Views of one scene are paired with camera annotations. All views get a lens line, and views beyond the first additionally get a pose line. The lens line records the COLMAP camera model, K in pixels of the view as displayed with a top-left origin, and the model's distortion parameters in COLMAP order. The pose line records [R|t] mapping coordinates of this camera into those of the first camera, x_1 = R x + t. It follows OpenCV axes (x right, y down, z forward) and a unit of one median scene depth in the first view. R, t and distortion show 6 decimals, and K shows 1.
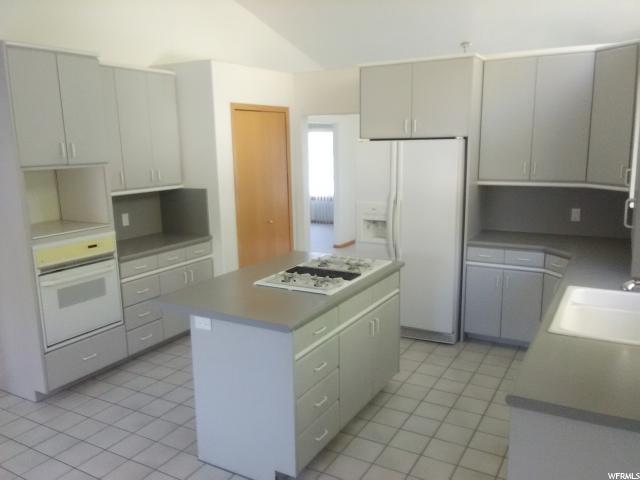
lens RADIAL K [[530.6, 0, 305.3], [0, 530.6, 241.5], [0, 0, 1]] dist [0.000491, 0.000241]
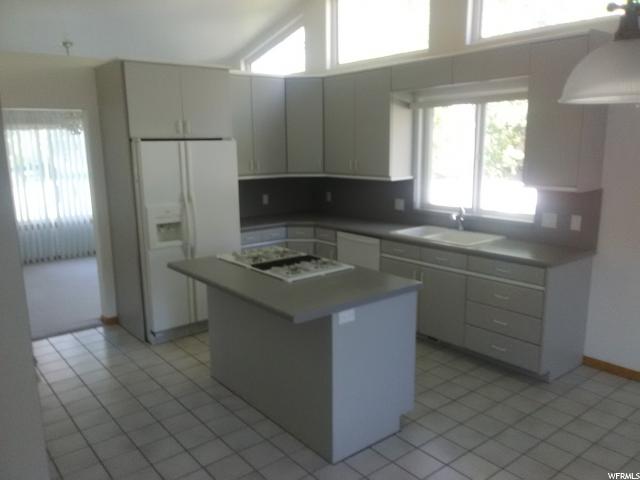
lens RADIAL K [[530.6, 0, 305.3], [0, 530.6, 241.5], [0, 0, 1]] dist [0.000491, 0.000241]
pose [[0.365578, -0.156320, 0.917560, -0.685627], [0.180400, 0.979003, 0.094912, -0.055713], [-0.913131, 0.130830, 0.386102, 0.417671]]
